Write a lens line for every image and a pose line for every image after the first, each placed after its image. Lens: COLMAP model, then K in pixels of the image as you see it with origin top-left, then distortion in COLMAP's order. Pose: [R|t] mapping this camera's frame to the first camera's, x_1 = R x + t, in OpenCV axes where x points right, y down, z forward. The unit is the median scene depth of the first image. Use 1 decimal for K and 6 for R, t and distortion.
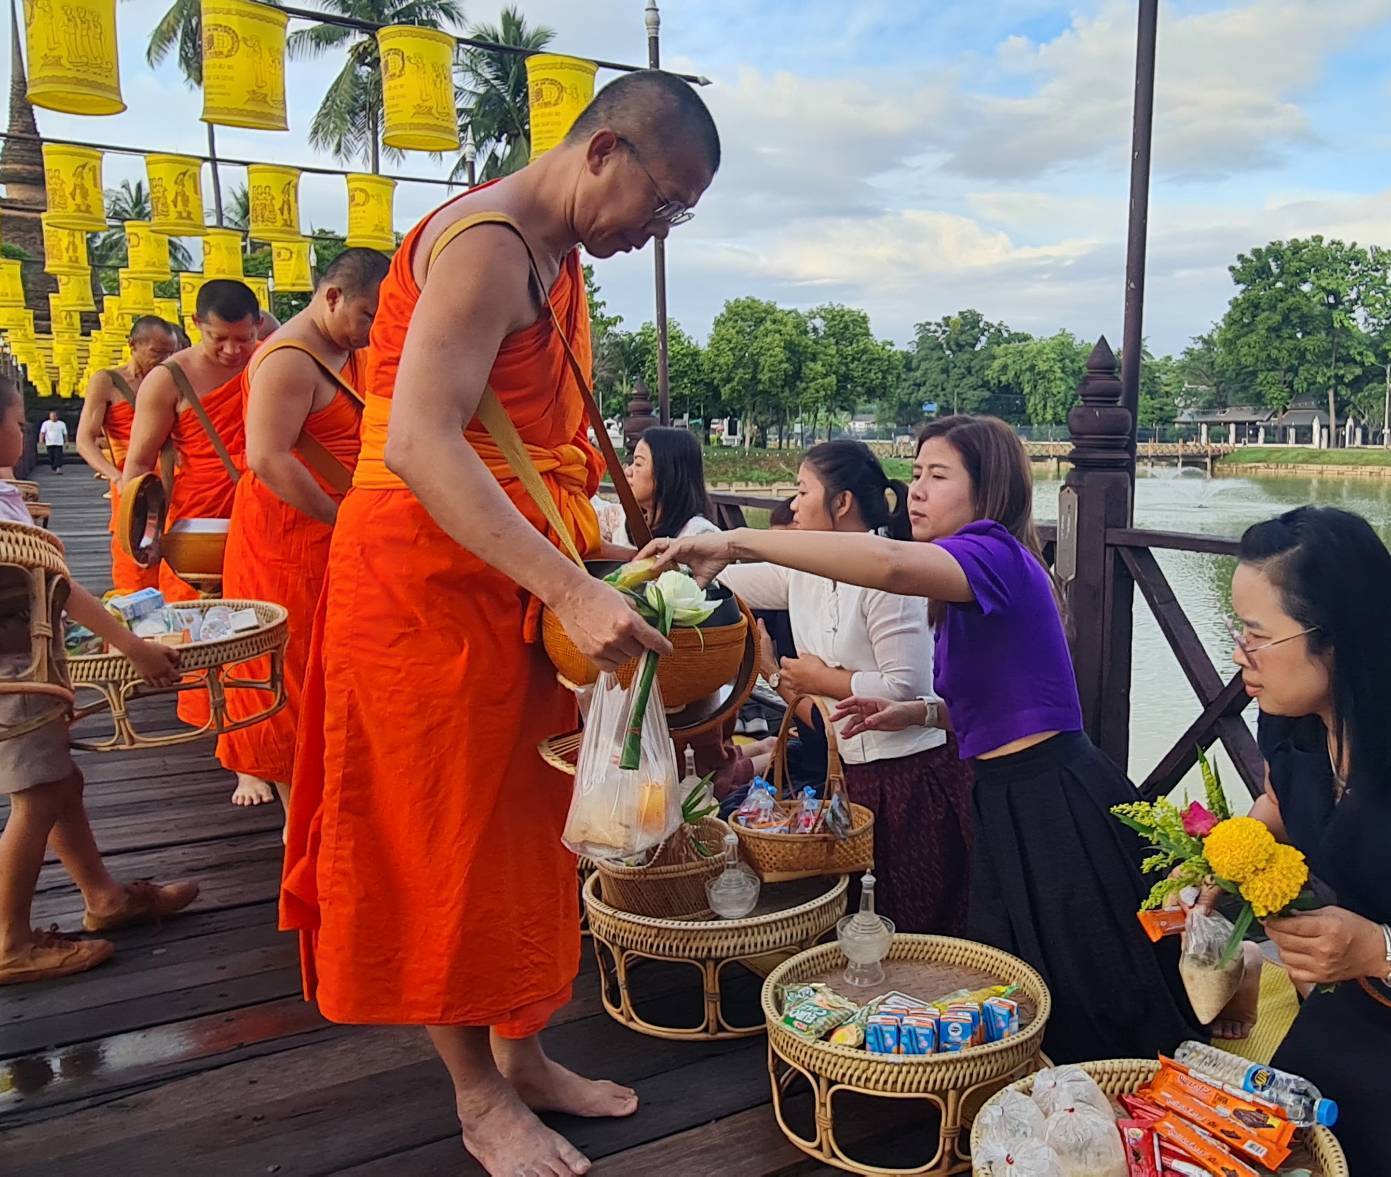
lens RADIAL K [[1137.1, 0, 840.5], [0, 1137.1, 580.0], [0, 0, 1]] dist [0.002870, 0.000291]
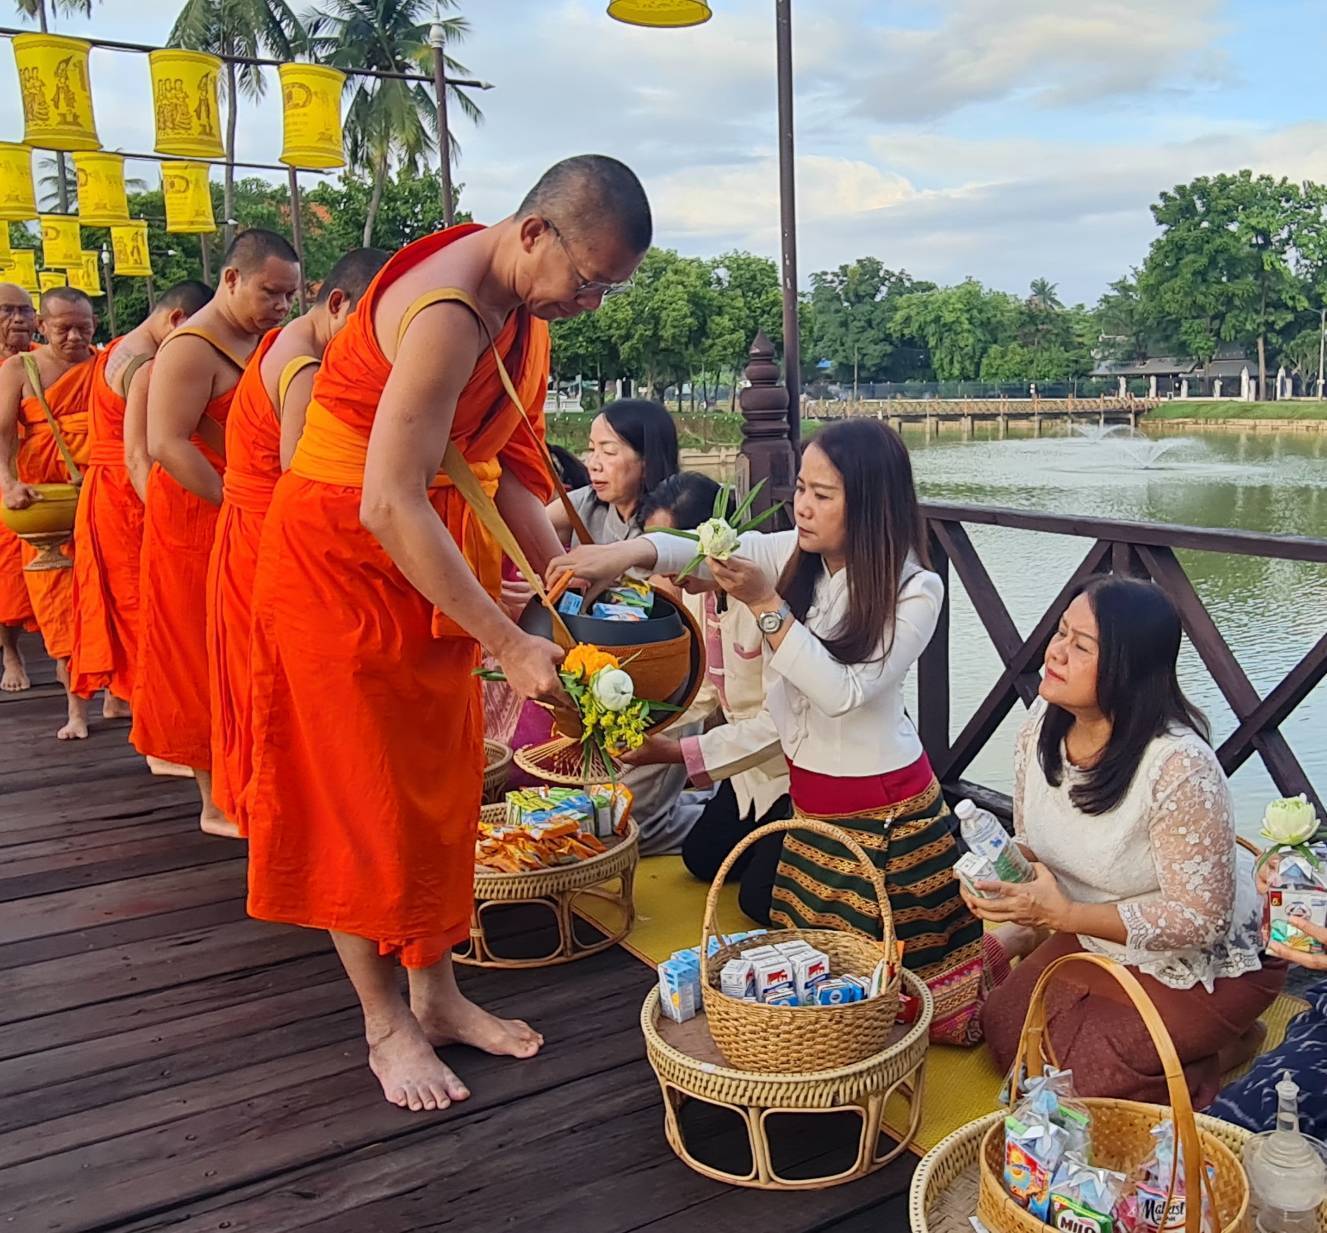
lens RADIAL K [[1106.1, 0, 668.8], [0, 1106.1, 576.3], [0, 0, 1]] dist [0.000340, -0.002999]
pose [[0.999794, -0.018692, 0.007903, -0.064208], [0.018381, 0.999118, 0.037760, -0.015048], [-0.008602, -0.037607, 0.999256, 0.091791]]
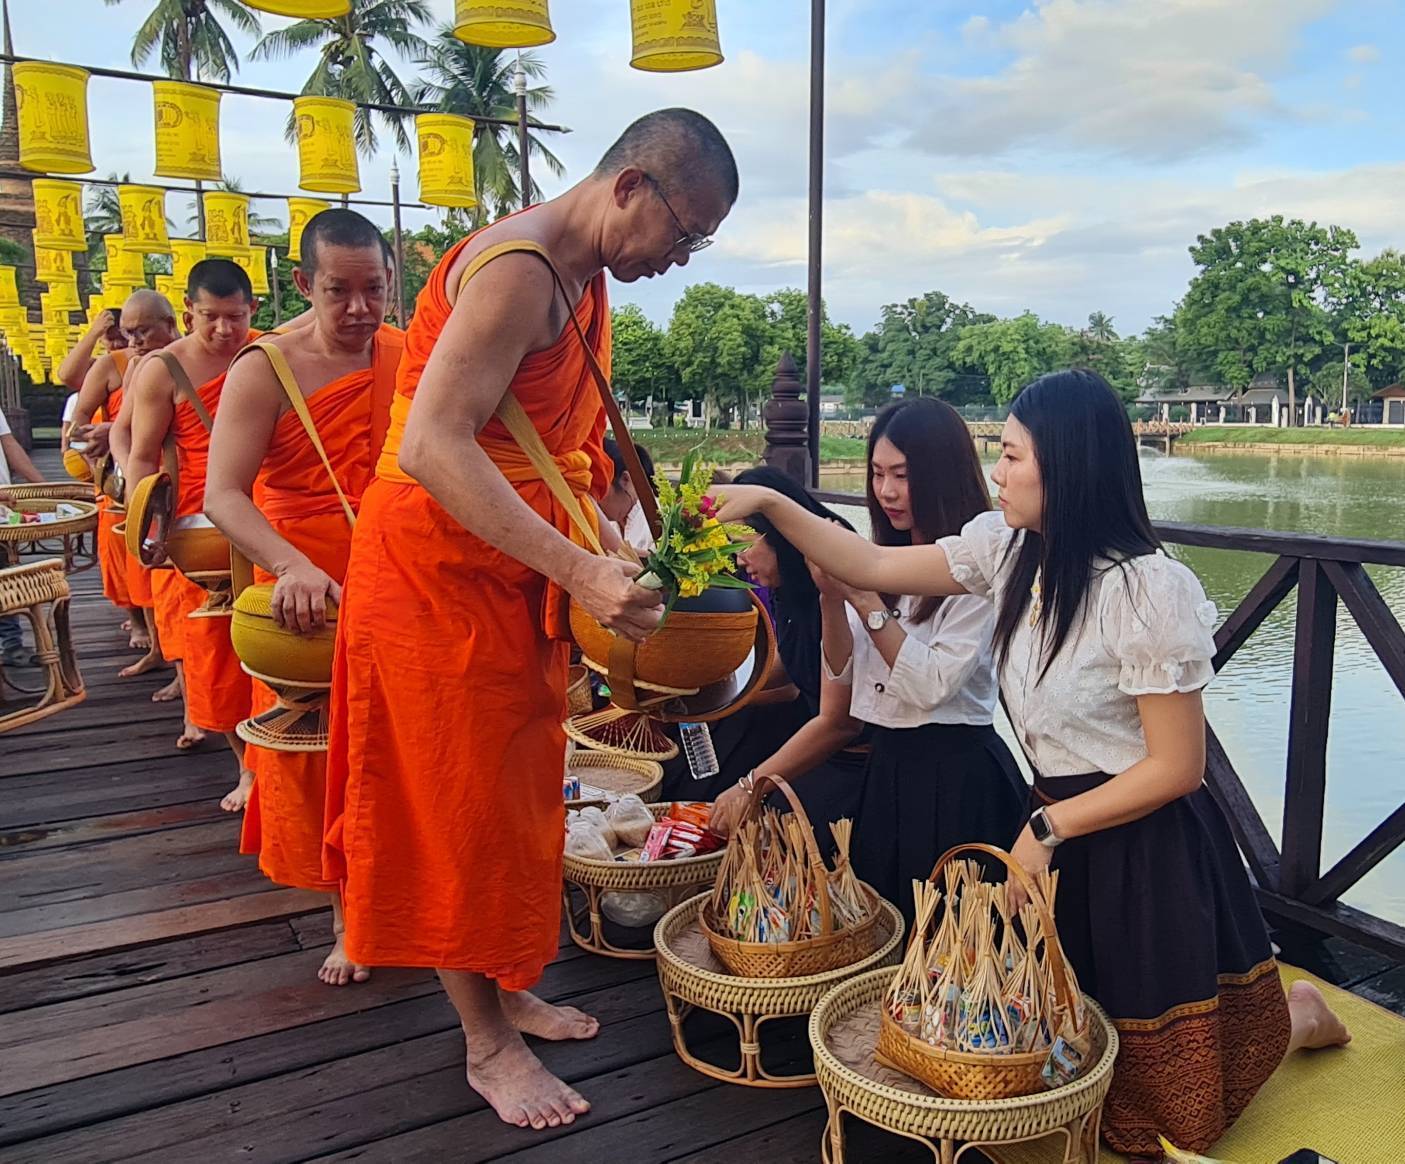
lens RADIAL K [[1237.2, 0, 860.5], [0, 1237.2, 586.4], [0, 0, 1]] dist [0.004420, 0.003095]
pose [[0.999638, -0.001035, -0.026870, 0.079022], [0.001349, 0.999931, 0.011706, 0.012432], [0.026856, -0.011738, 0.999570, -0.110869]]
